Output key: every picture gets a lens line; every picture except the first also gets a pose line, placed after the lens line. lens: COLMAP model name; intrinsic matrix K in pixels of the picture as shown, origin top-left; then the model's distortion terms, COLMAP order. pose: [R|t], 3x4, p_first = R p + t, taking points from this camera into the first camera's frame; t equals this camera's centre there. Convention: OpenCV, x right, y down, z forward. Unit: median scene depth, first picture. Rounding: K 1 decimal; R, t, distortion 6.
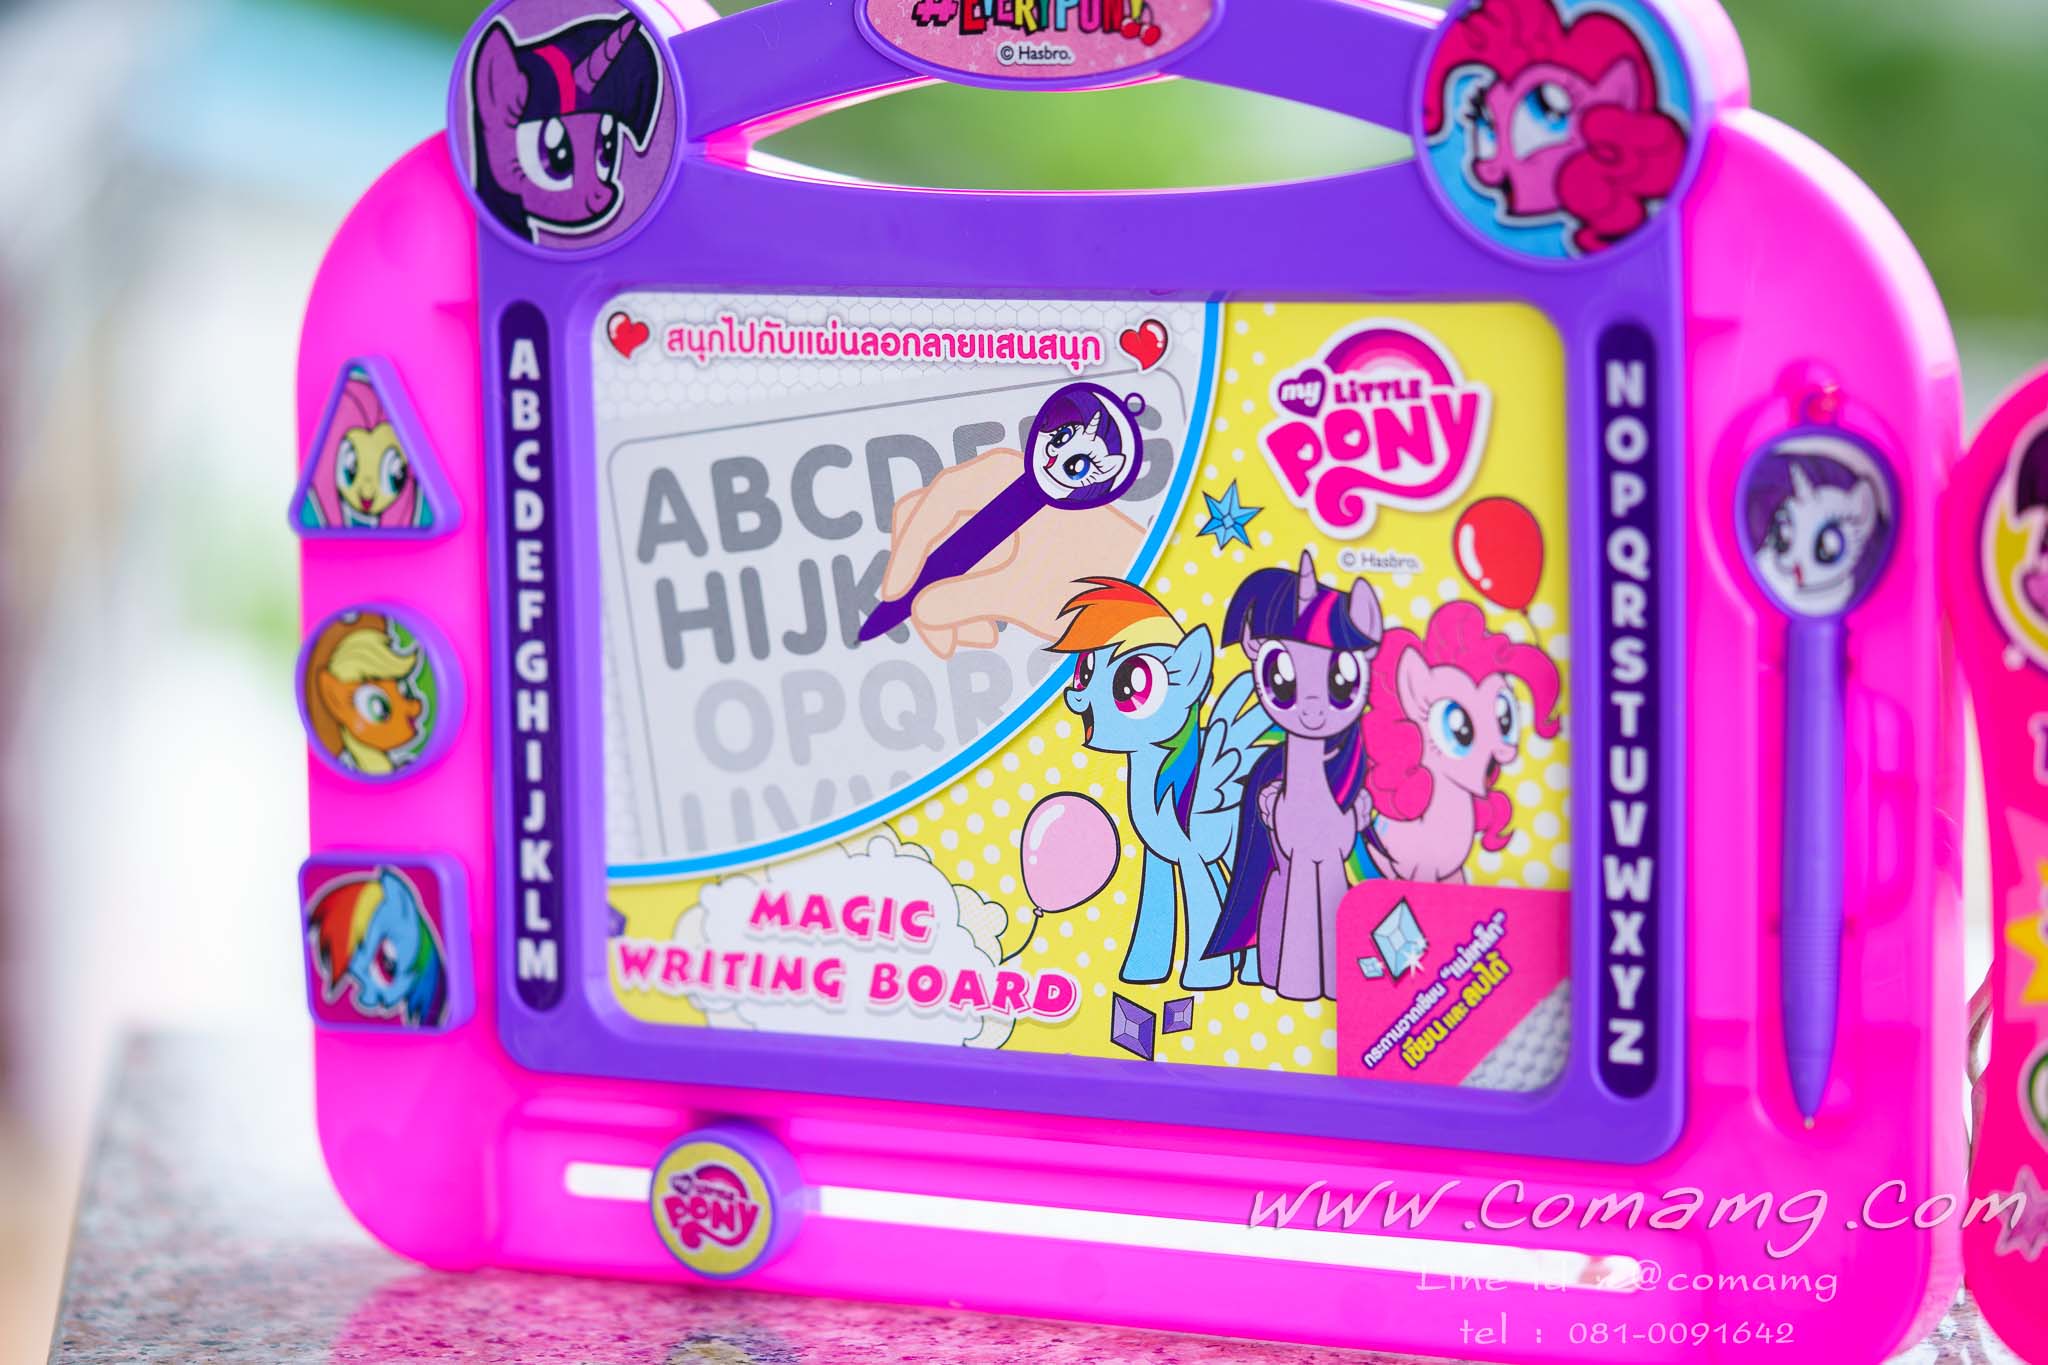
lens RADIAL K [[5838.8, 0, 1024.0], [0, 5838.8, 682.5], [0, 0, 1]] dist [-0.181277, -0.553271]
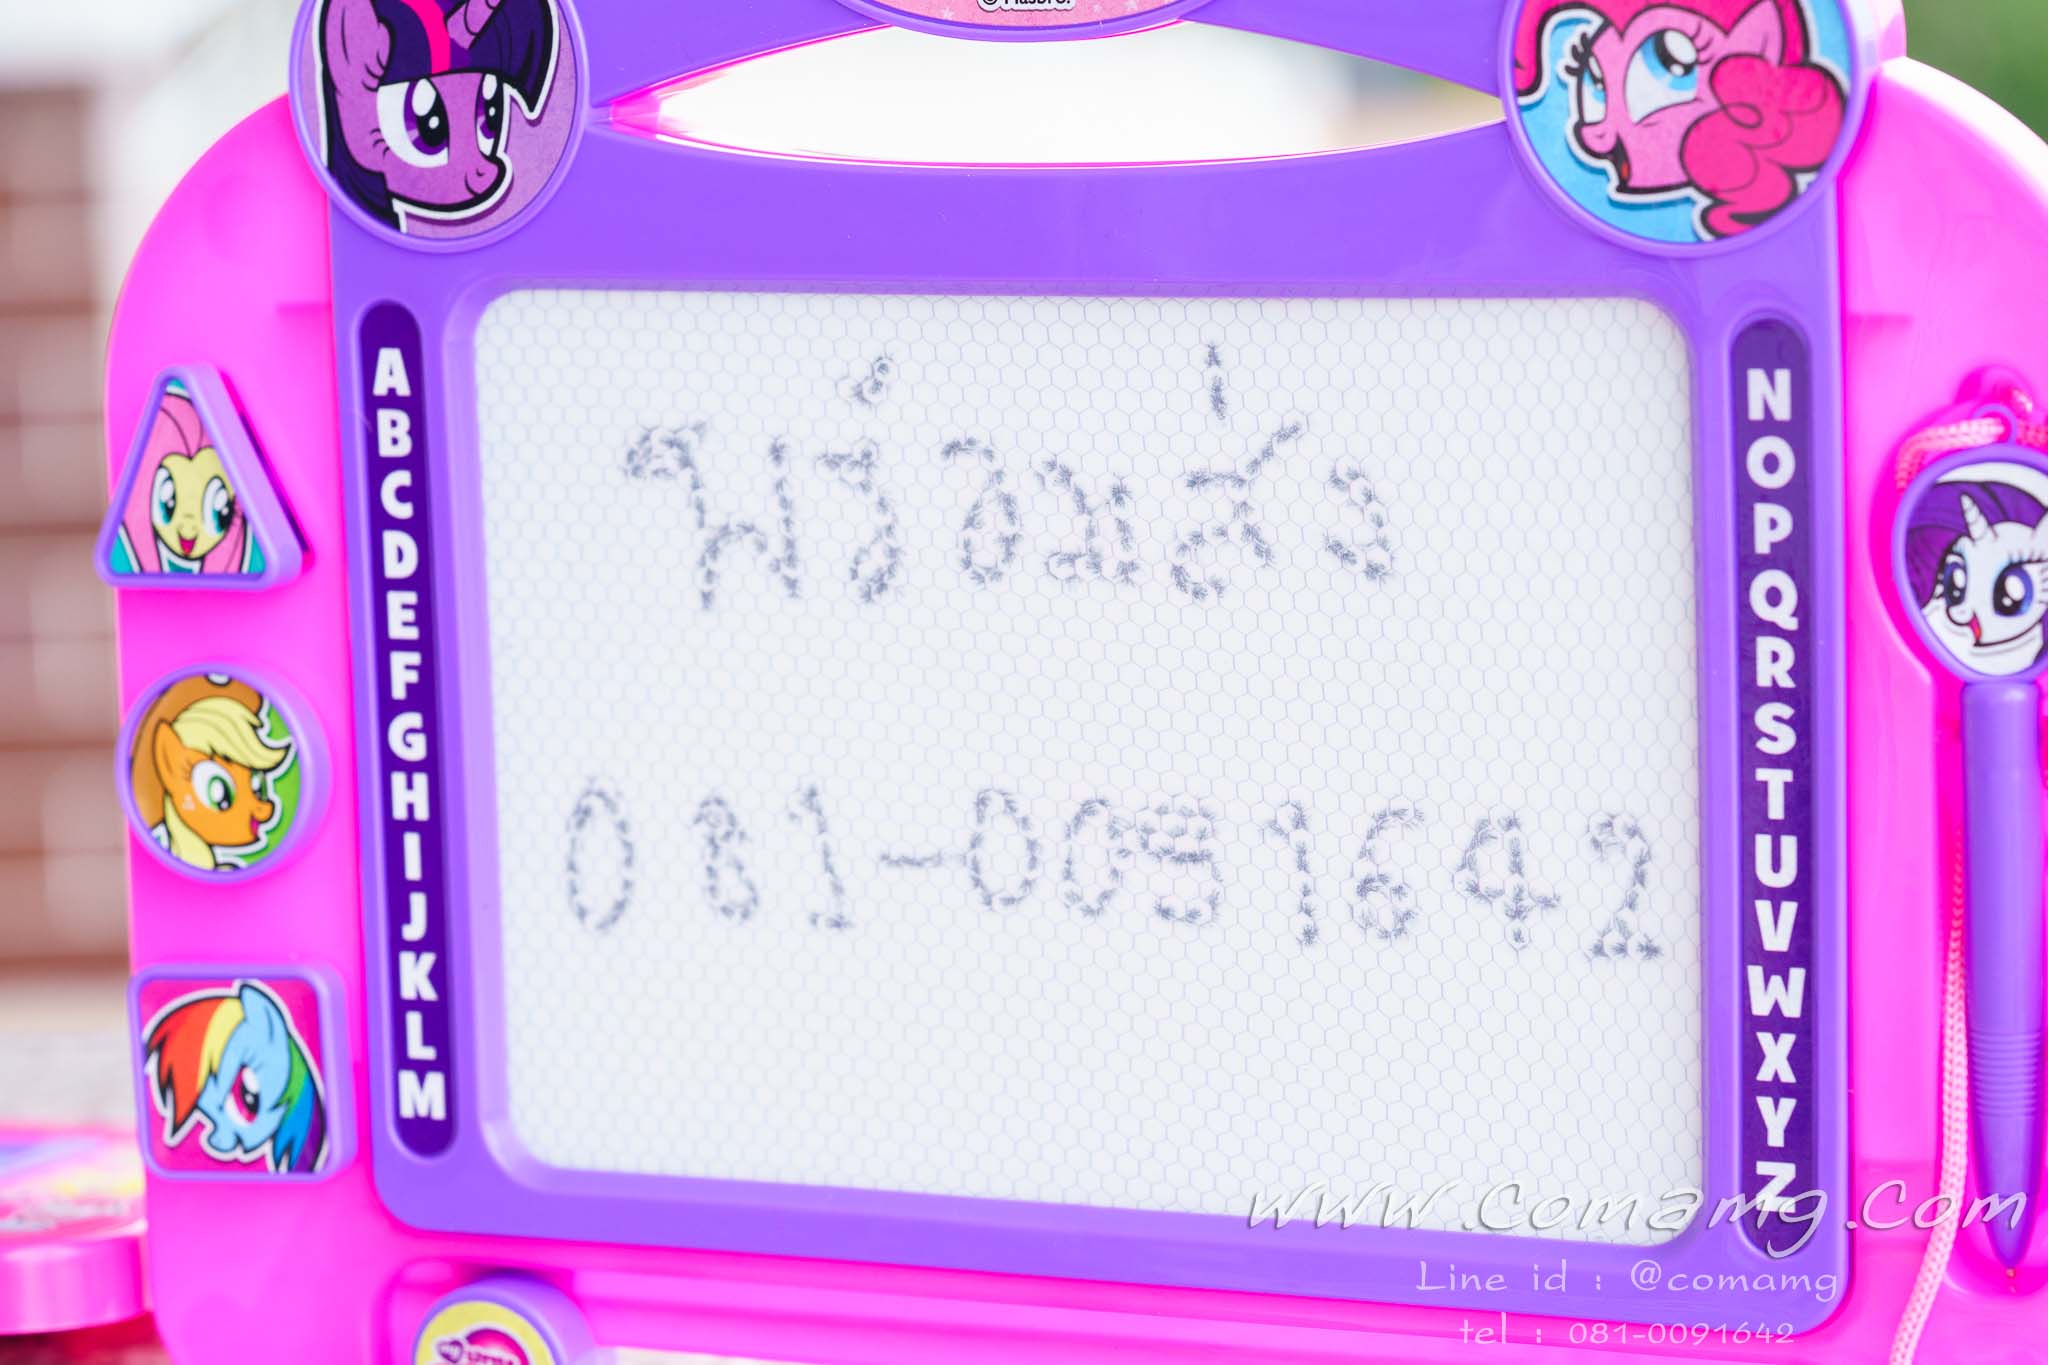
lens RADIAL K [[6100.3, 0, 1024.0], [0, 6100.3, 682.5], [0, 0, 1]] dist [-0.164663, -1.450170]
pose [[0.997991, -0.023791, 0.058714, -0.049392], [0.022191, 0.999368, 0.027757, -0.034409], [-0.059337, -0.026398, 0.997889, 0.139613]]
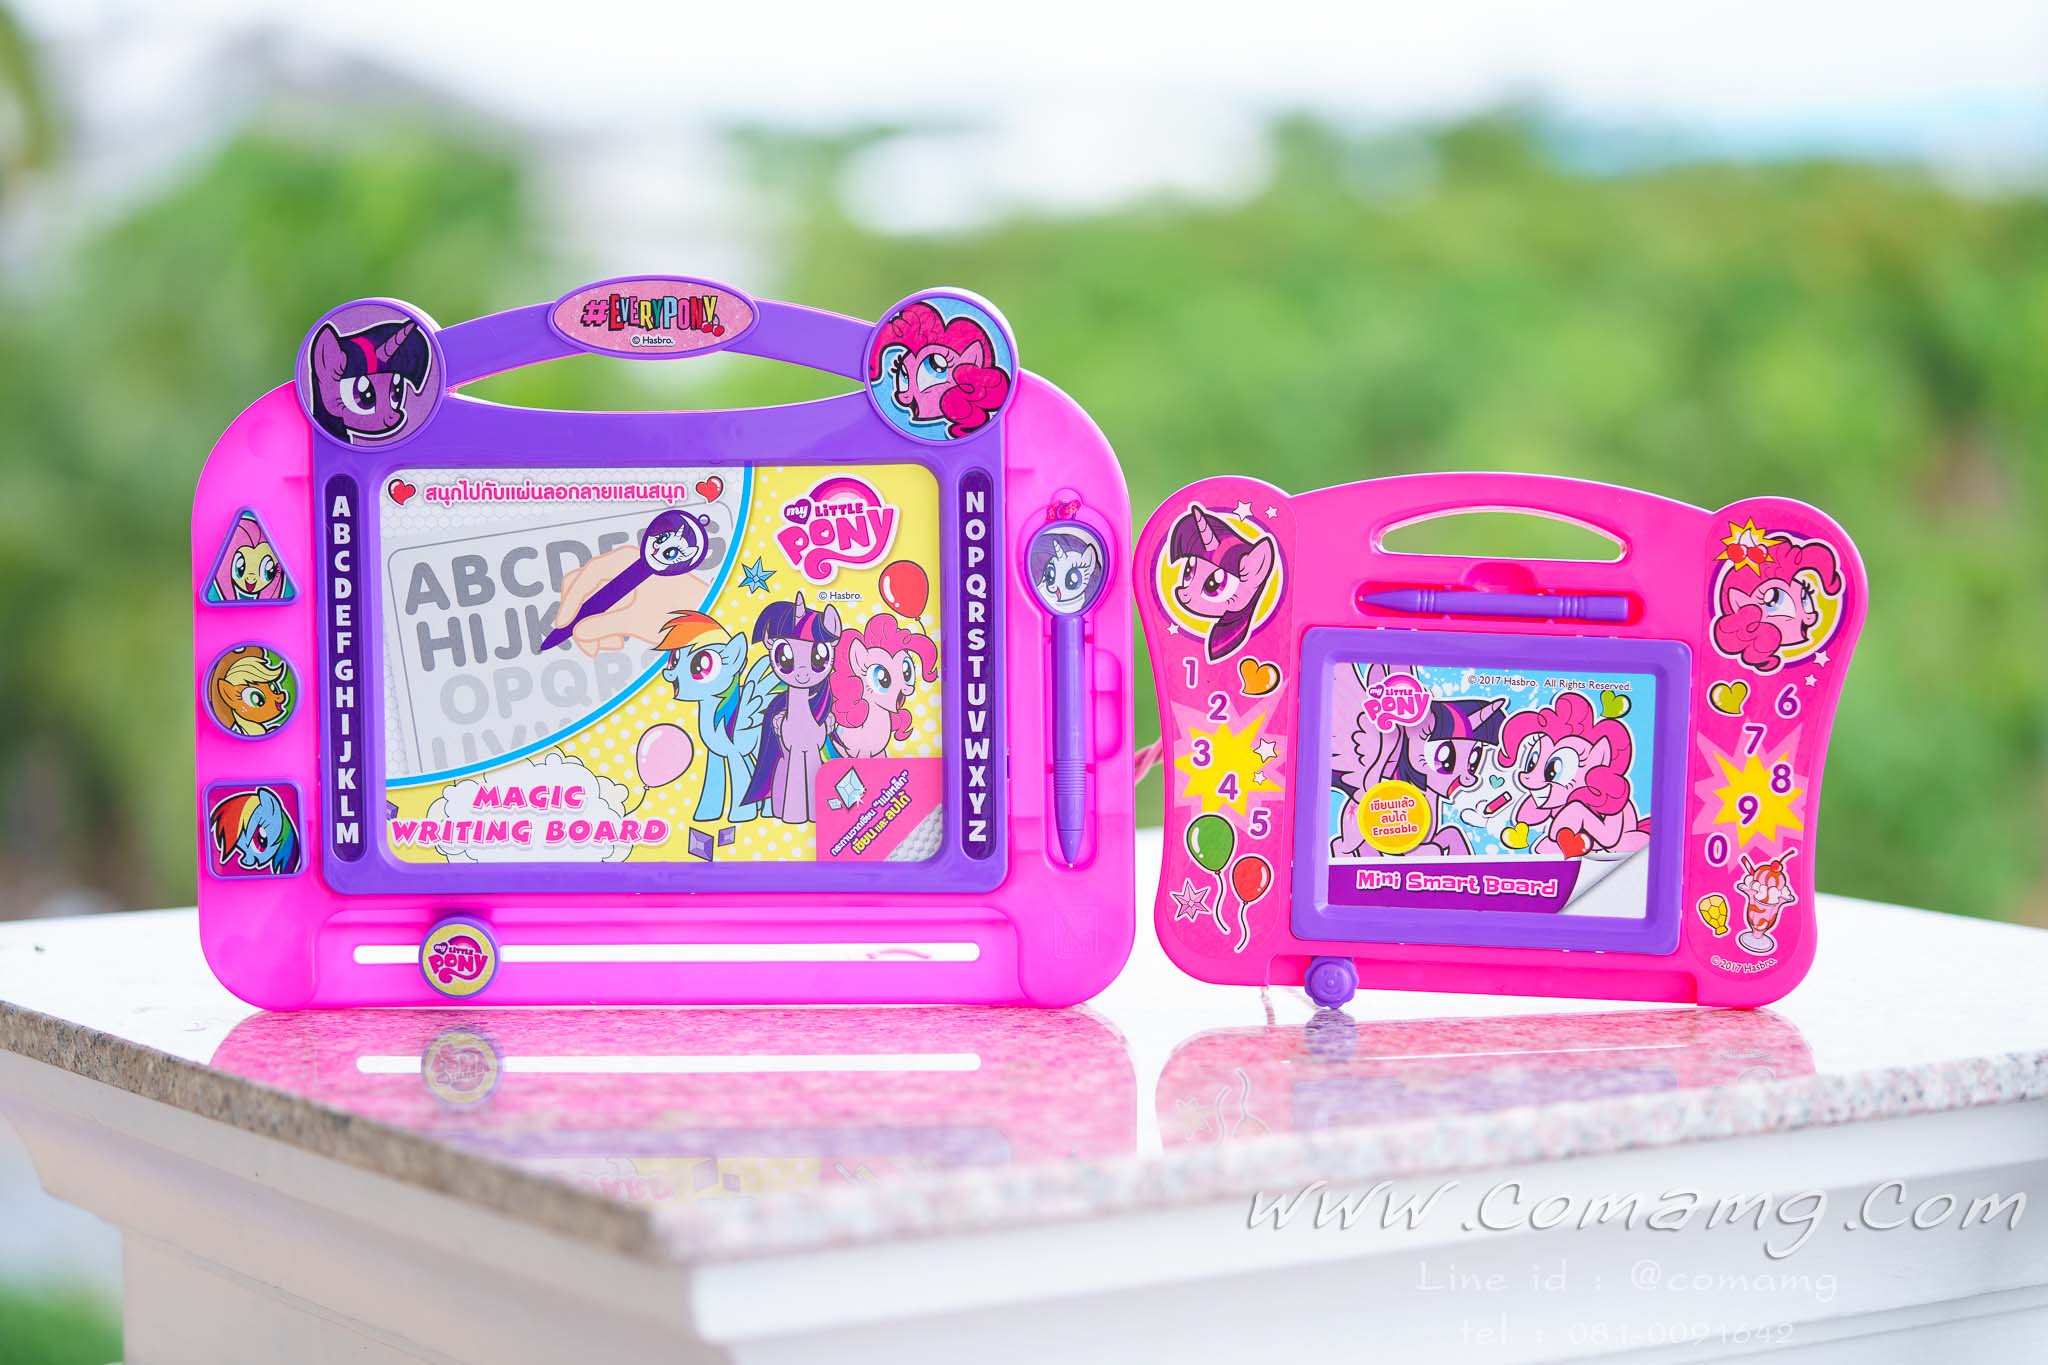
lens RADIAL K [[5838.8, 0, 1024.0], [0, 5838.8, 682.5], [0, 0, 1]] dist [-0.181277, -0.553271]
pose [[0.909226, -0.027843, 0.415370, -0.676764], [0.047147, 0.998229, -0.036288, 0.079940], [-0.413624, 0.052578, 0.908928, -0.789411]]
